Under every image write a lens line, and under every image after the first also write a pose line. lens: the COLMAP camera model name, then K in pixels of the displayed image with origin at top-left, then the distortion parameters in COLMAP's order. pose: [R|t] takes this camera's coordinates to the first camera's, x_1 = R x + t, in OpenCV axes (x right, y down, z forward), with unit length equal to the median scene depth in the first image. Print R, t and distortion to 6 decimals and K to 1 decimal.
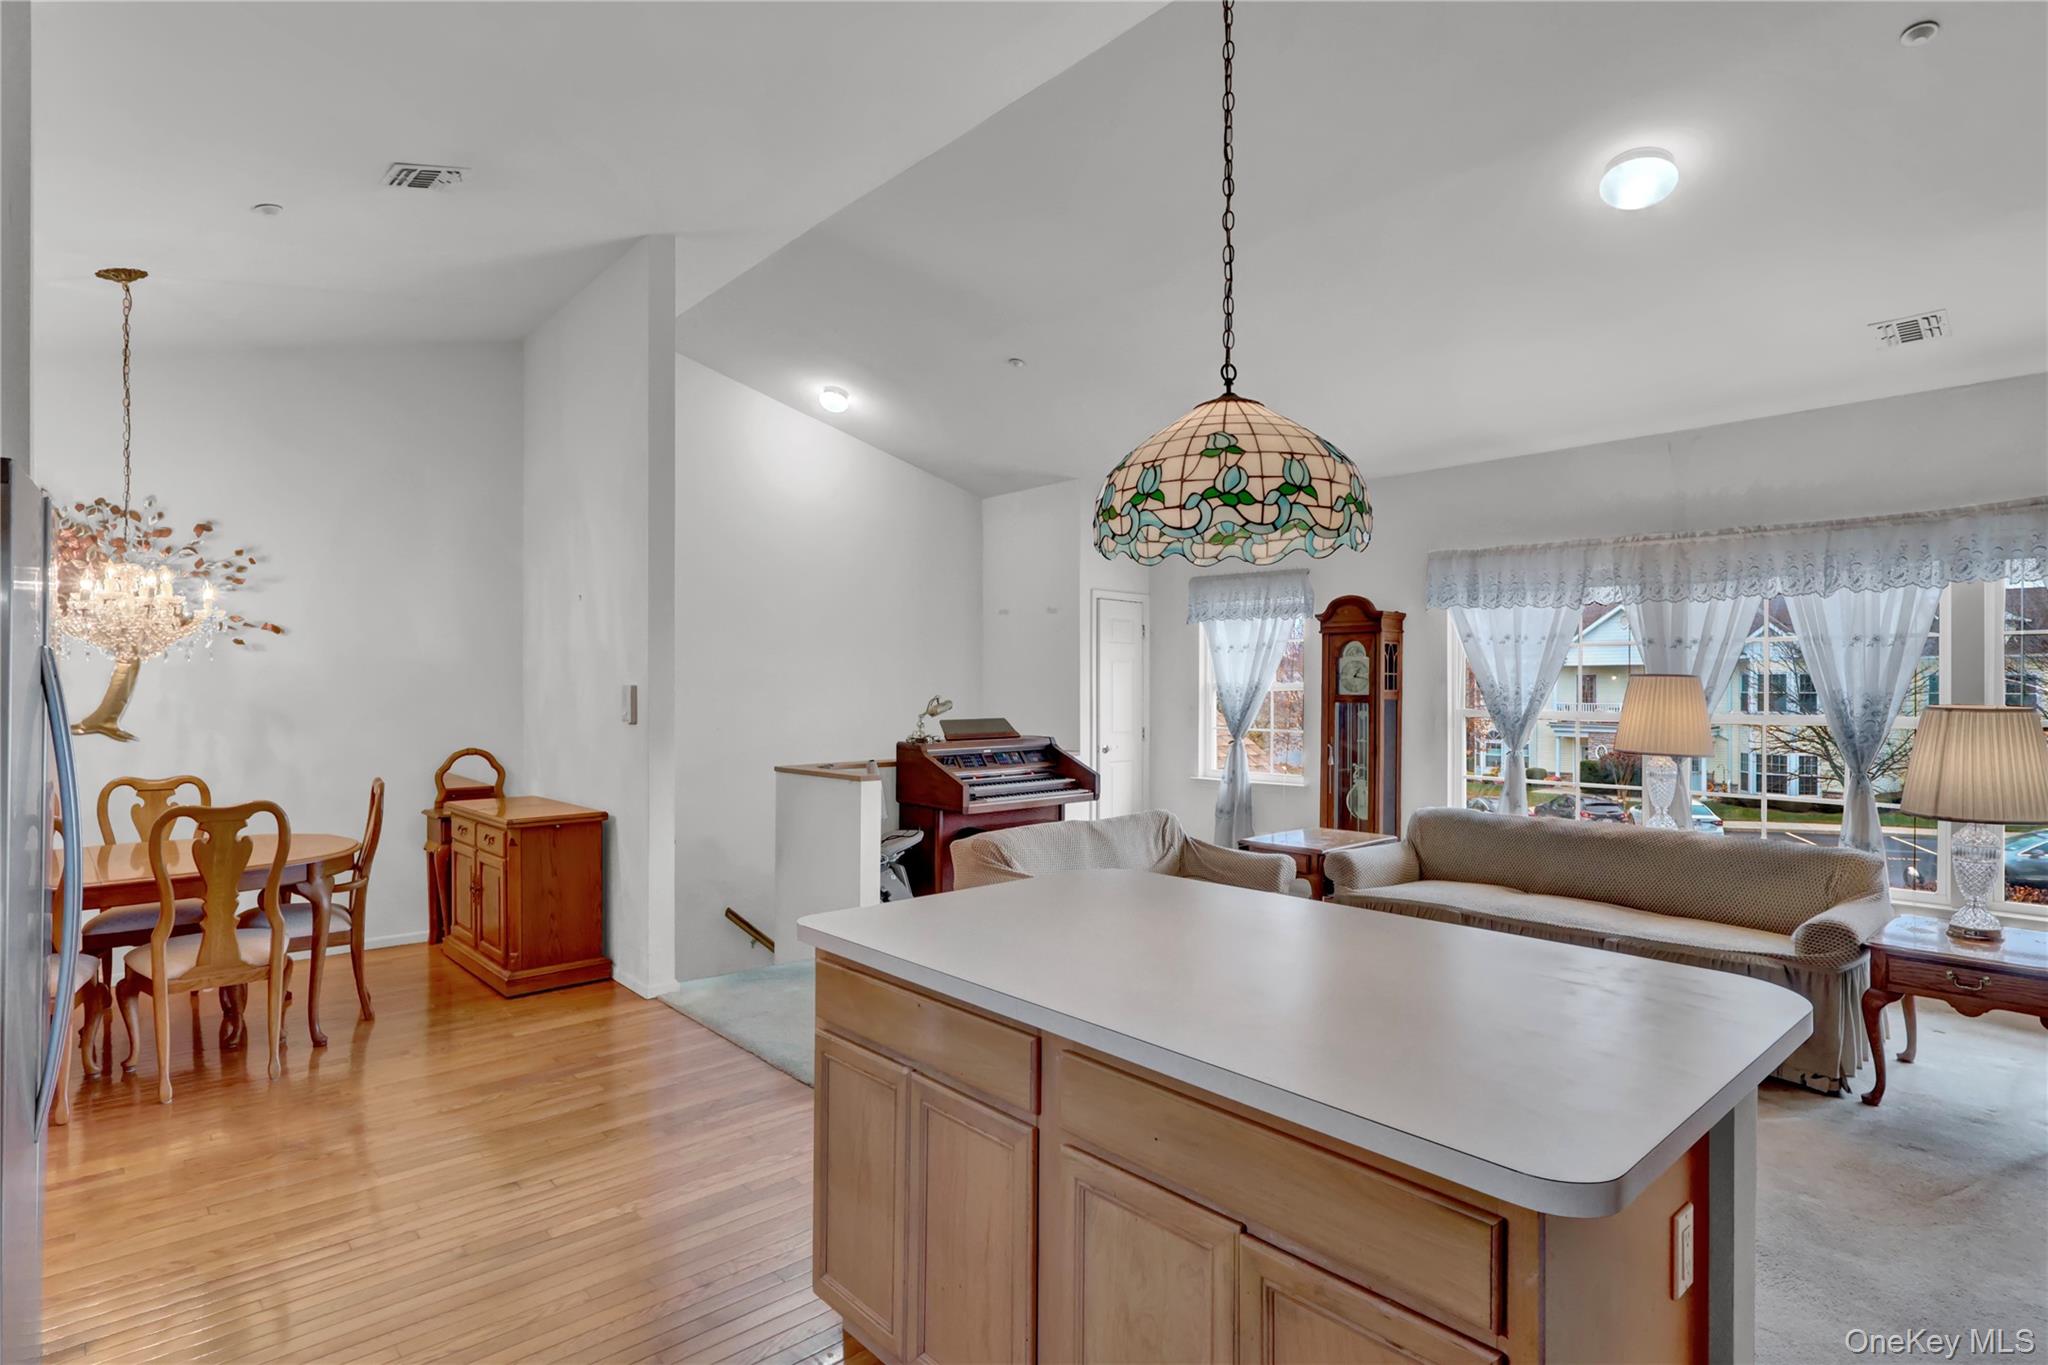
lens RADIAL K [[1033.1, 0, 1024.0], [0, 1033.1, 682.5], [0, 0, 1]] dist [0.004495, 0.000382]
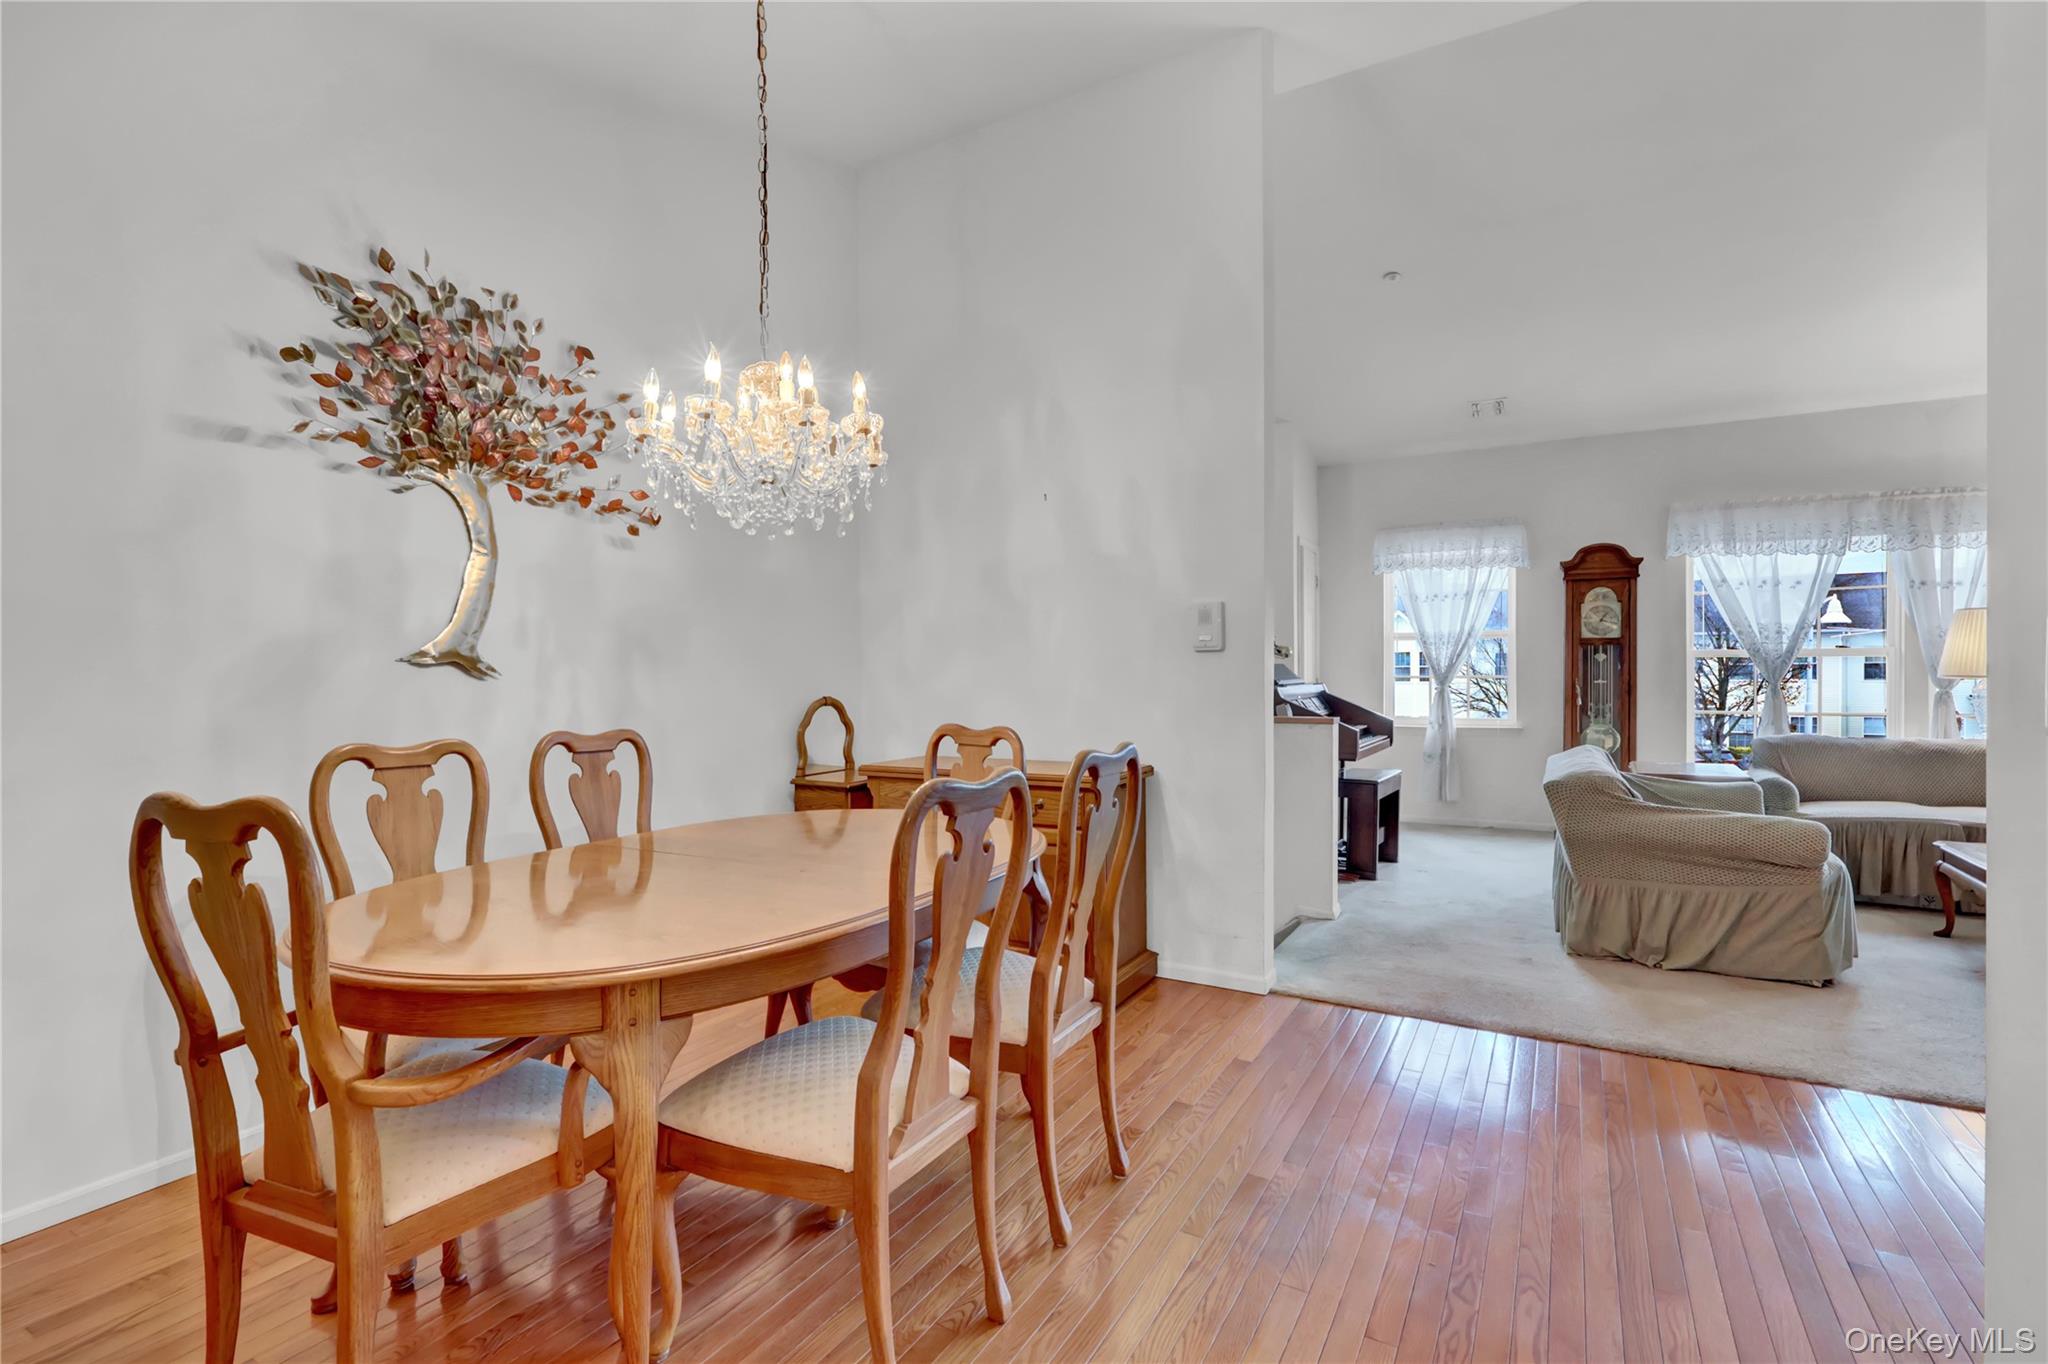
lens RADIAL K [[939.1, 0, 1030.7], [0, 939.1, 681.1], [0, 0, 1]] dist [-0.004652, -0.000155]
pose [[0.952379, -0.011911, 0.304684, -0.585214], [0.008122, 0.999873, 0.013700, 0.042370], [-0.304809, -0.010573, 0.952355, 0.288083]]
